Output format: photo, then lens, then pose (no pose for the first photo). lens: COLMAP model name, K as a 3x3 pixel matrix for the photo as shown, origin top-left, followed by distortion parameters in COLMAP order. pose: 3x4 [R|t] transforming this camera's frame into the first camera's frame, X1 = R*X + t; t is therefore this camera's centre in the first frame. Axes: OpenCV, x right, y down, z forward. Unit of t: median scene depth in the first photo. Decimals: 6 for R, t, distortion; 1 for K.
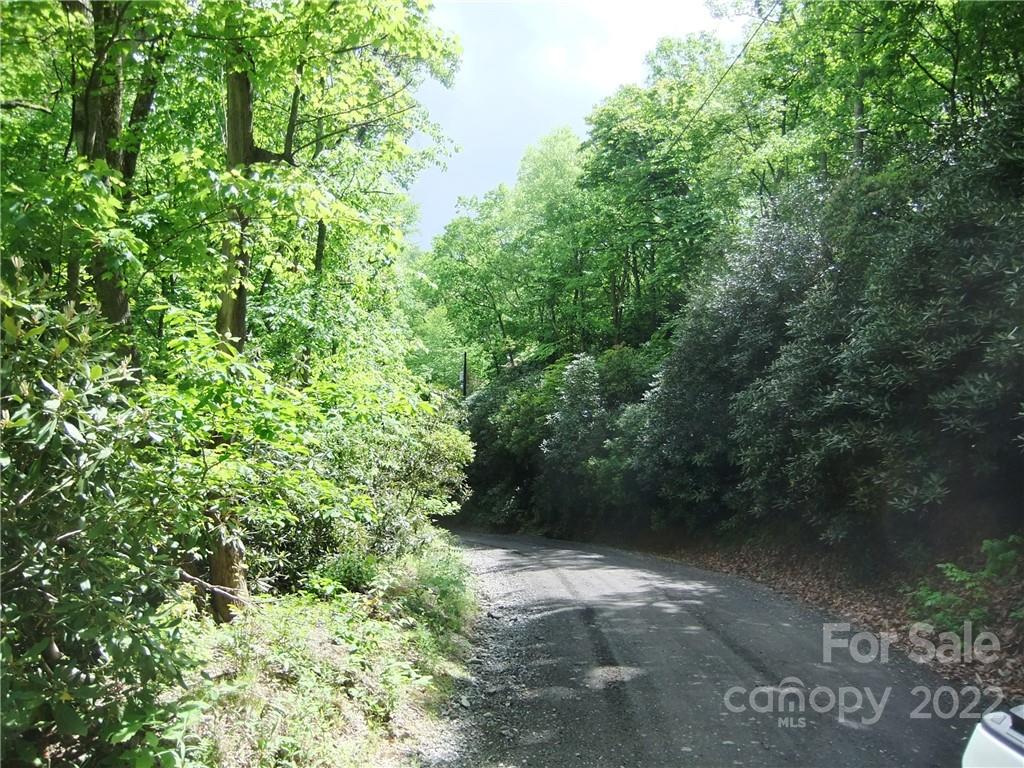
lens RADIAL K [[778.9, 0, 490.4], [0, 778.9, 382.5], [0, 0, 1]] dist [-0.087179, 0.087932]
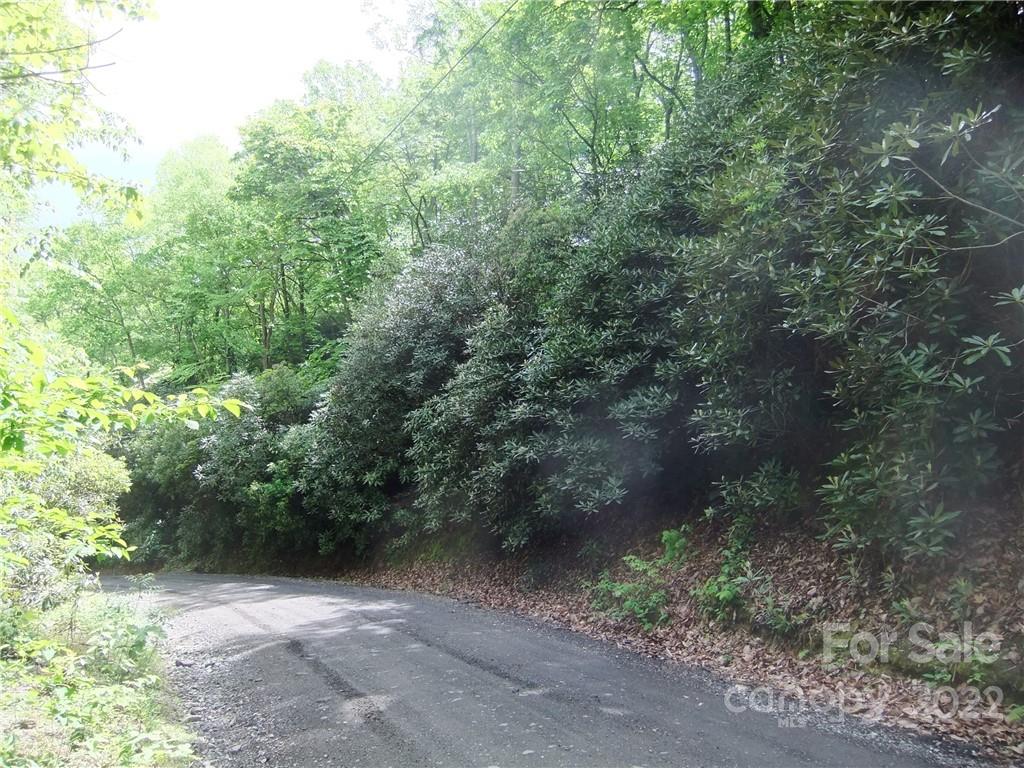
lens RADIAL K [[775.6, 0, 500.8], [0, 775.6, 385.9], [0, 0, 1]] dist [-0.077209, 0.072312]
pose [[0.886822, 0.006965, 0.462058, -0.041365], [0.006419, 0.999604, -0.027389, 0.007828], [-0.462066, 0.027255, 0.886427, 0.034677]]
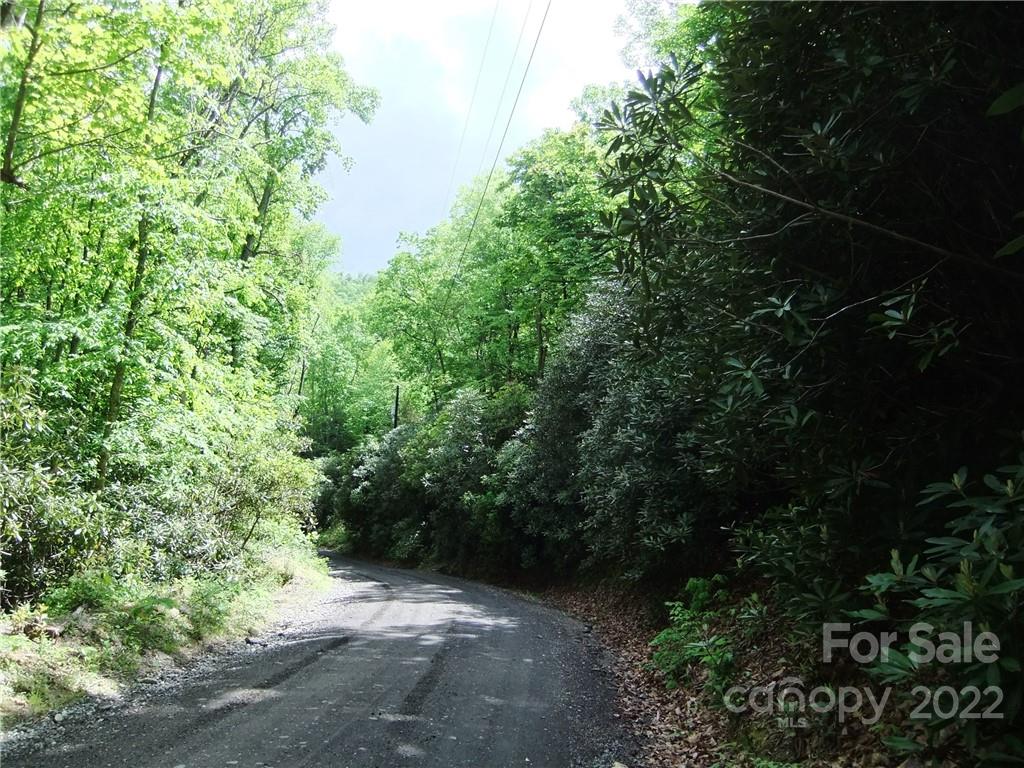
lens RADIAL K [[775.6, 0, 500.8], [0, 775.6, 385.9], [0, 0, 1]] dist [-0.077209, 0.072312]
pose [[0.998371, 0.038185, 0.042385, 0.141087], [-0.036244, 0.998299, -0.045657, 0.003919], [-0.044056, 0.044046, 0.998058, -0.001674]]
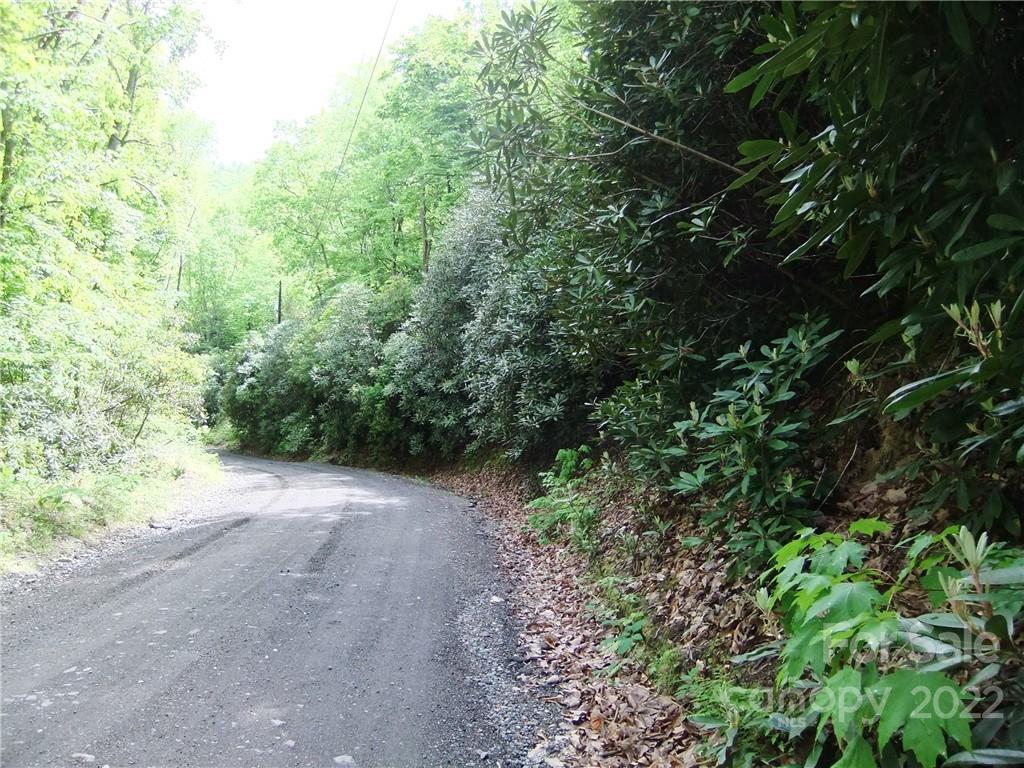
lens RADIAL K [[776.5, 0, 499.9], [0, 776.5, 380.6], [0, 0, 1]] dist [-0.084492, 0.065968]
pose [[0.981792, 0.009968, 0.189700, 0.138038], [-0.025415, 0.996537, 0.079168, 0.006194], [-0.188254, -0.082548, 0.978645, -0.041546]]
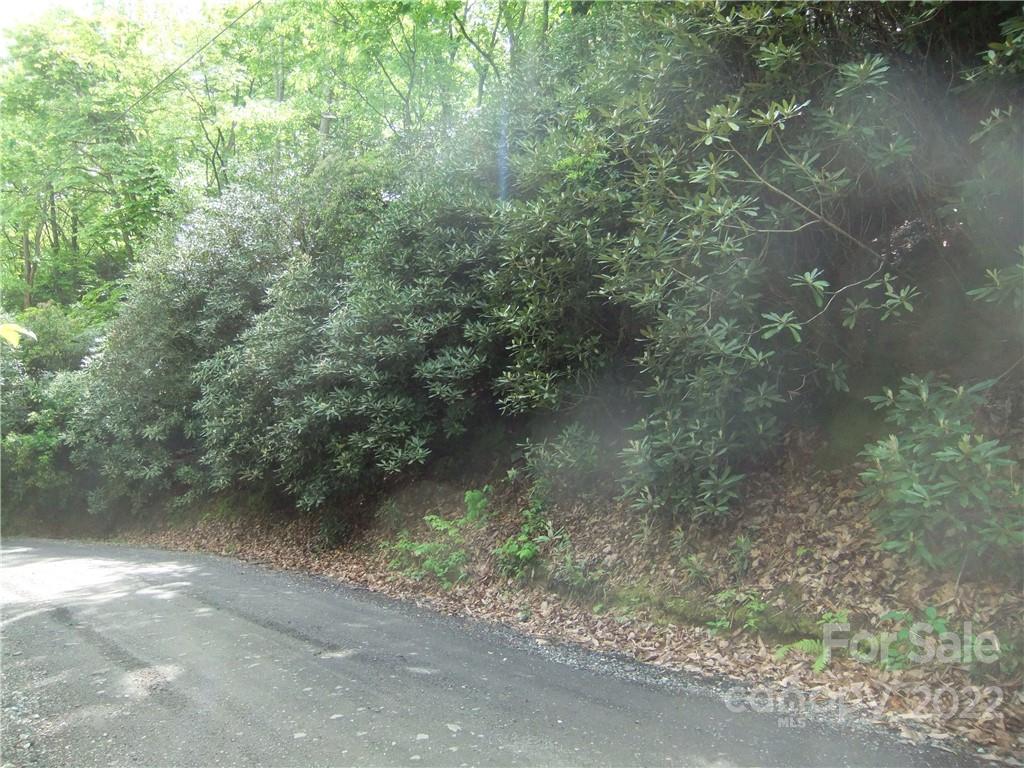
lens RADIAL K [[776.5, 0, 499.9], [0, 776.5, 380.6], [0, 0, 1]] dist [-0.084492, 0.065968]
pose [[0.734391, 0.022542, 0.678352, -0.044176], [-0.040260, 0.999135, 0.010383, 0.010691], [-0.677532, -0.034936, 0.734663, 0.047404]]
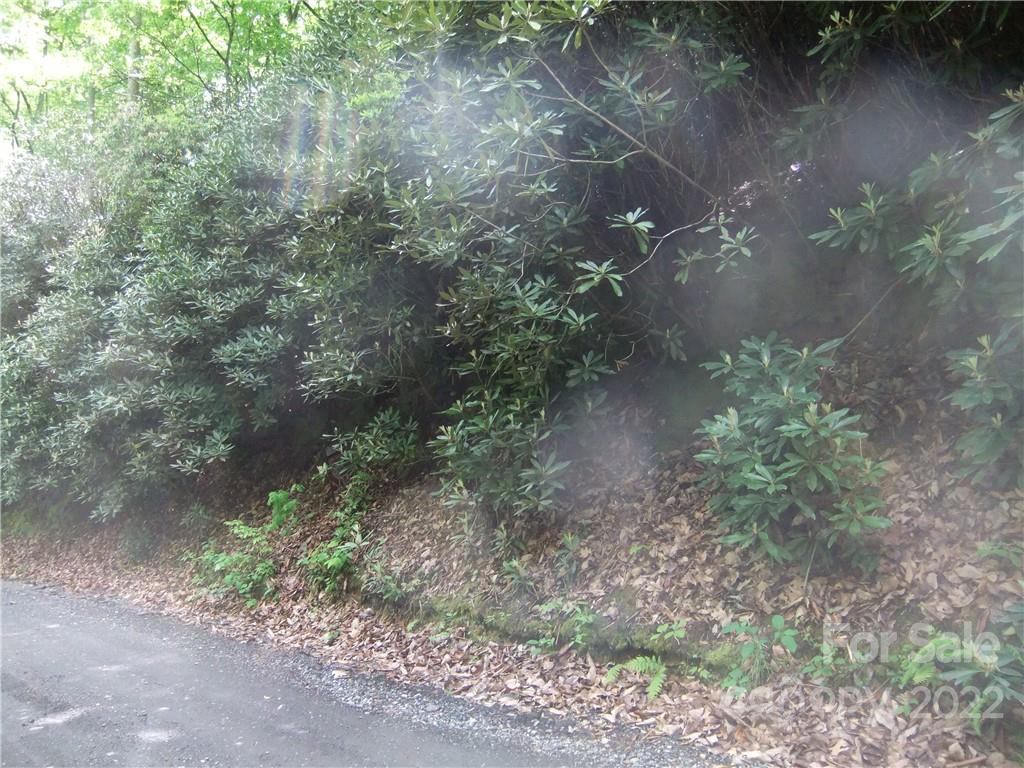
lens RADIAL K [[774.6, 0, 512.0], [0, 774.6, 384.0], [0, 0, 1]] dist [-0.105409, 0.073667]
pose [[0.596299, -0.012674, 0.802662, 0.017502], [-0.013192, 0.999586, 0.025584, 0.014936], [-0.802654, -0.025845, 0.595885, 0.066873]]
